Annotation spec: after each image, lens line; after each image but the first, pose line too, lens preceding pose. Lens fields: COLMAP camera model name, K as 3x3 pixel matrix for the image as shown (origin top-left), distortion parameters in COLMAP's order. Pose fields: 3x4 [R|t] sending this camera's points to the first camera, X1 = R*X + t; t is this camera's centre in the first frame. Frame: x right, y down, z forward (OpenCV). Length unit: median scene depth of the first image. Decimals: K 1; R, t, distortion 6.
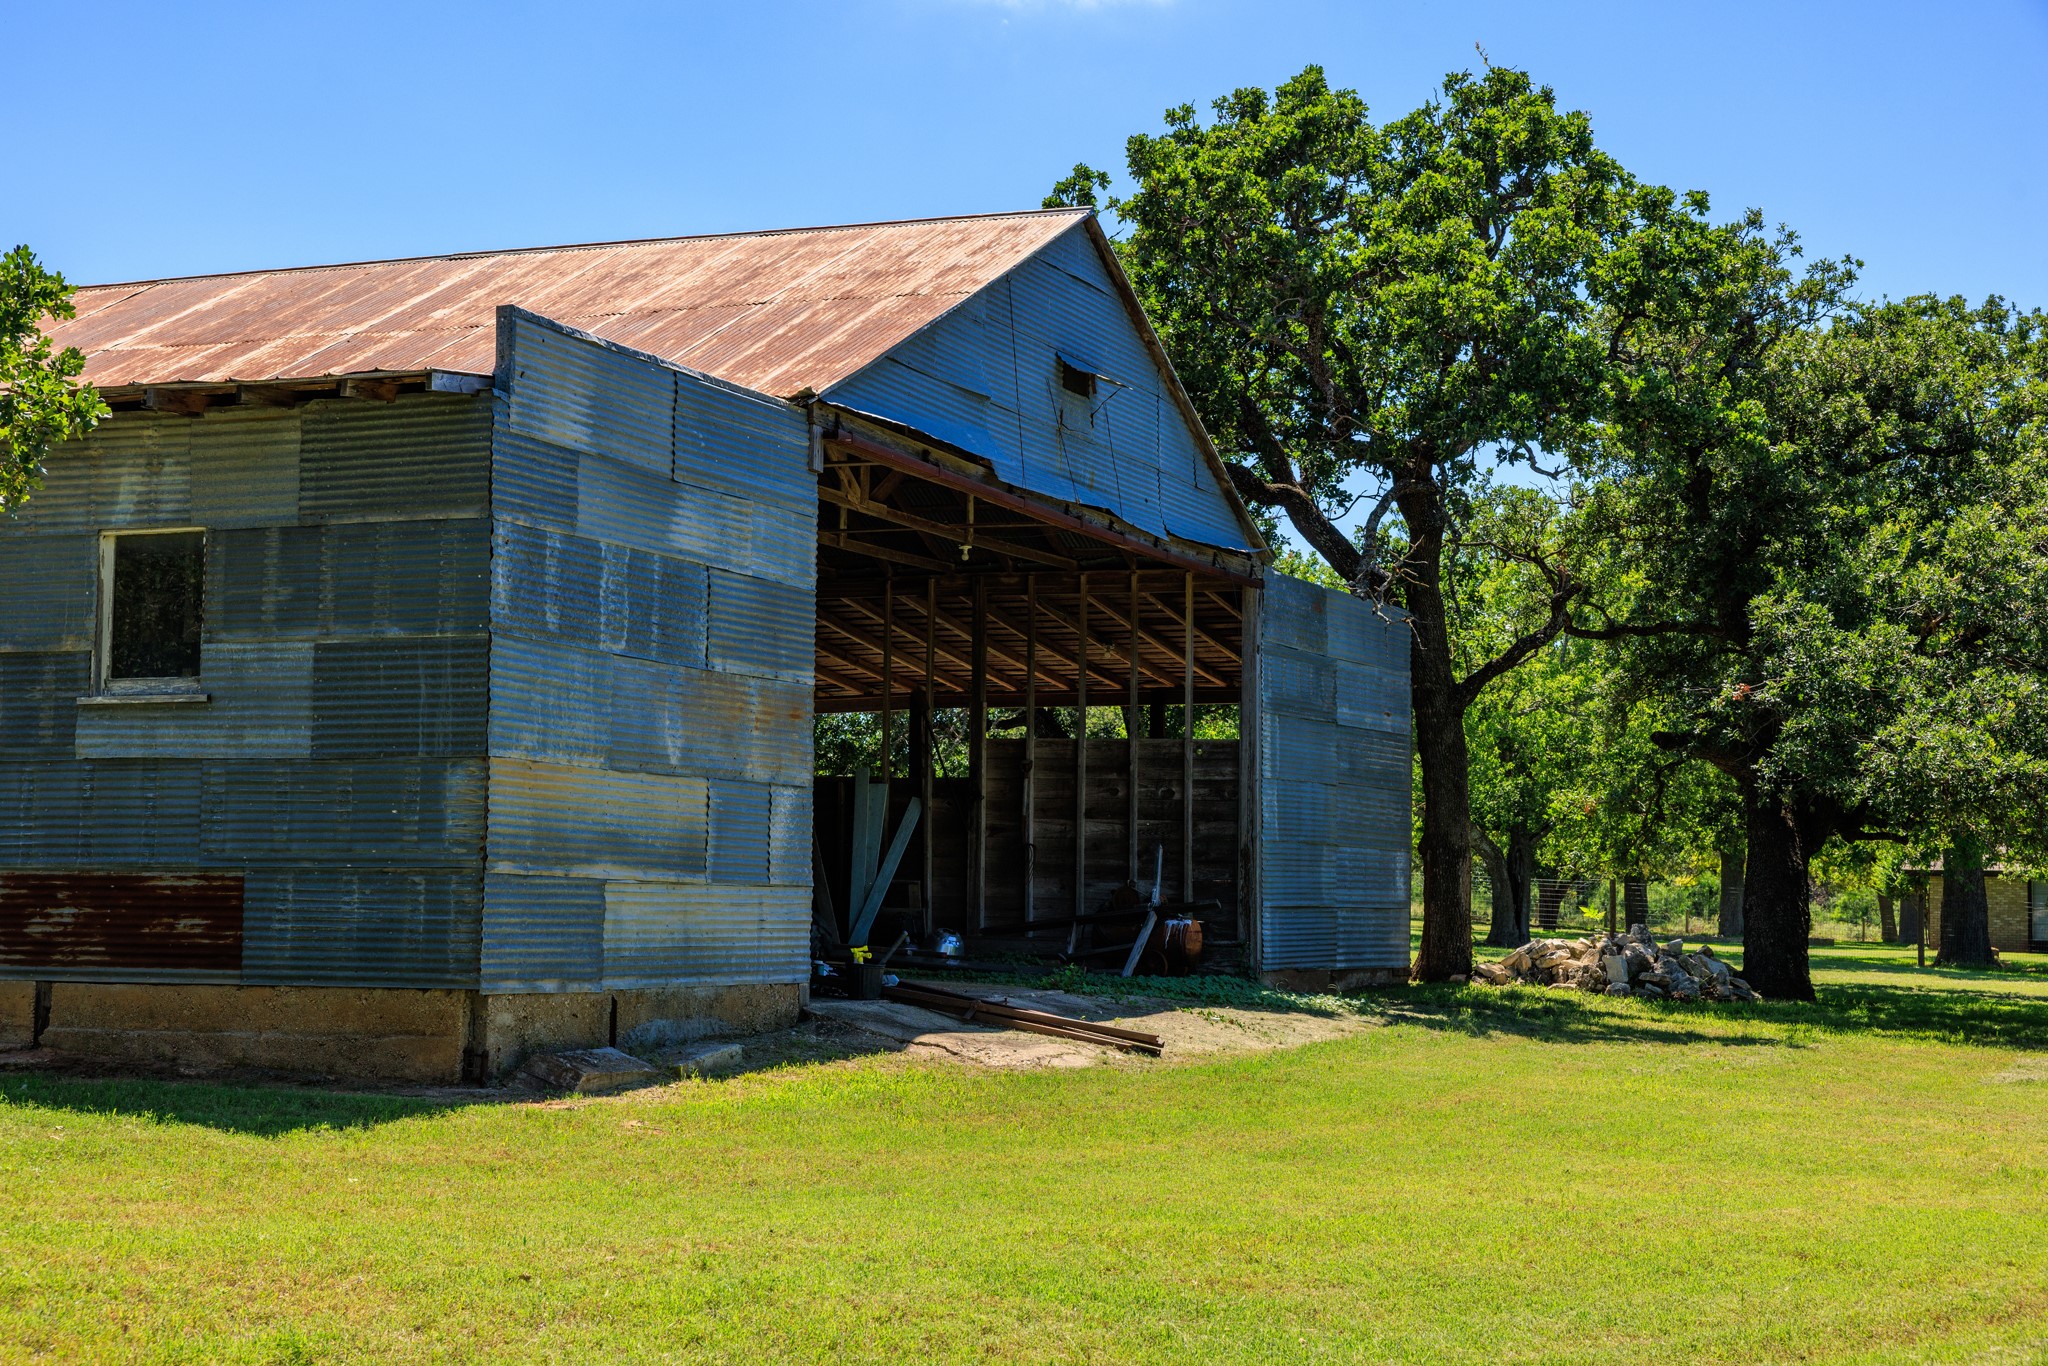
lens RADIAL K [[3198.8, 0, 1023.5], [0, 3198.8, 683.0], [0, 0, 1]] dist [0.035050, 0.000000]
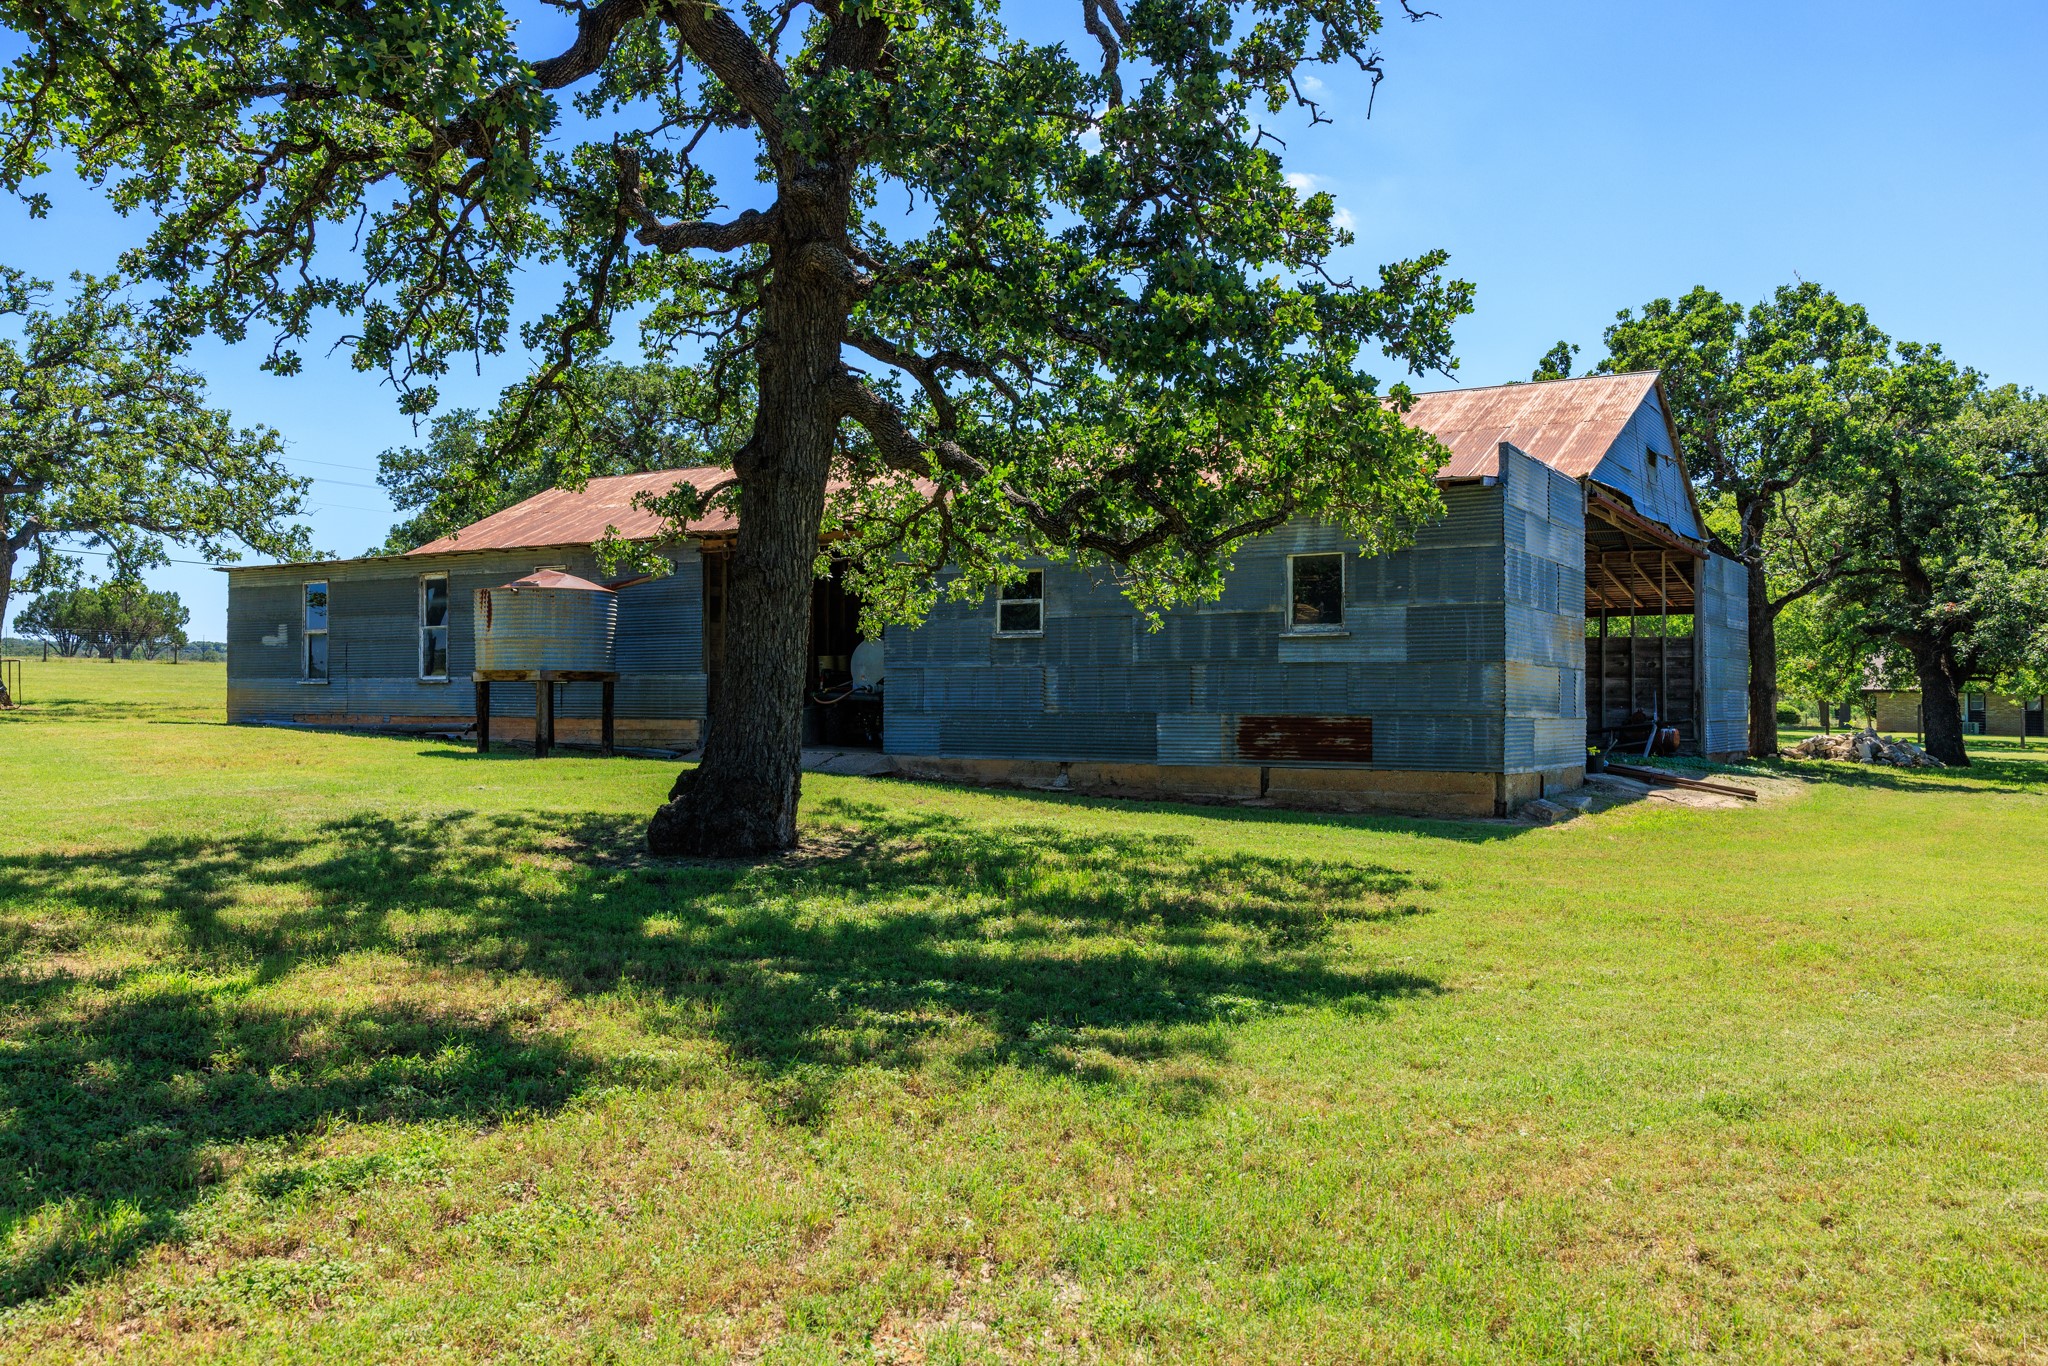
lens RADIAL K [[1629.5, 0, 1024.5], [0, 1629.5, 685.5], [0, 0, 1]] dist [0.004445, 0.006777]
pose [[0.986711, -0.009773, -0.162189, -0.244017], [0.018656, 0.998402, 0.053334, -0.018797], [0.161409, -0.055651, 0.985317, -0.077351]]
